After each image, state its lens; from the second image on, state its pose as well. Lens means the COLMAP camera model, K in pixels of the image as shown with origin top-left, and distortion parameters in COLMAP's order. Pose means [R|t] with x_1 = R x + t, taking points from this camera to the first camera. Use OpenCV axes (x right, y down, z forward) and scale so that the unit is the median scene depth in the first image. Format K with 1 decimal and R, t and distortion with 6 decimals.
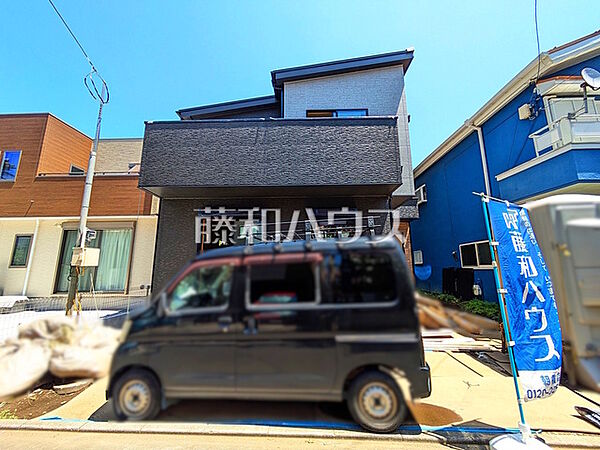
lens RADIAL K [[237.8, 0, 300.0], [0, 237.8, 225.0], [0, 0, 1]] dist [0.001746, 0.000520]
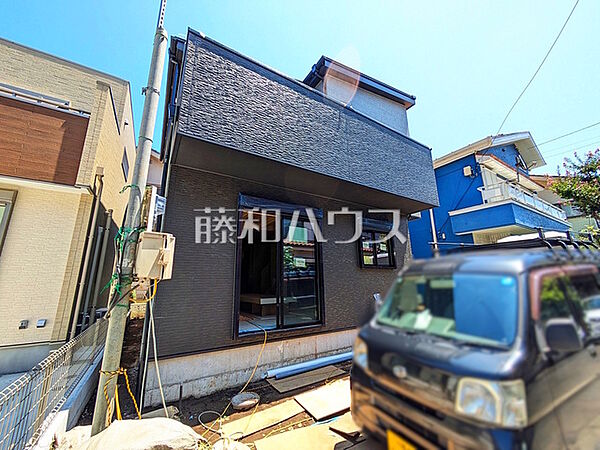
lens RADIAL K [[242.4, 0, 300.0], [0, 242.4, 225.0], [0, 0, 1]] dist [-0.019186, 0.000061]
pose [[0.834855, 0.122623, 0.536639, -0.733740], [-0.092318, 0.992255, -0.083113, 0.071360], [-0.542674, 0.019846, 0.839709, 0.390736]]
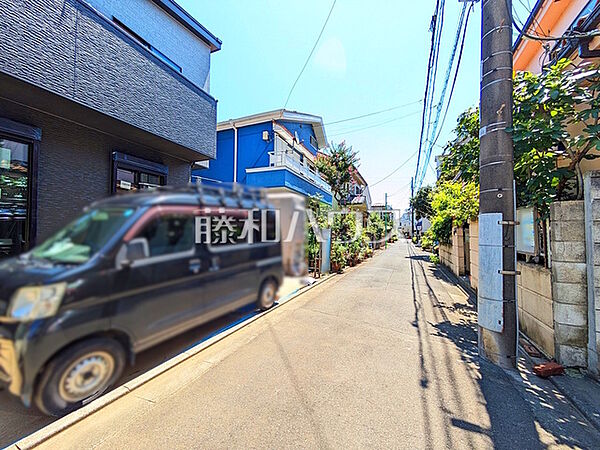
lens RADIAL K [[239.9, 0, 306.3], [0, 239.9, 224.4], [0, 0, 1]] dist [0.000046, 0.000111]
pose [[0.337533, 0.042070, 0.940373, -0.564360], [-0.177126, 0.983994, 0.019555, 0.052751], [-0.924499, -0.173165, 0.339582, 0.083652]]
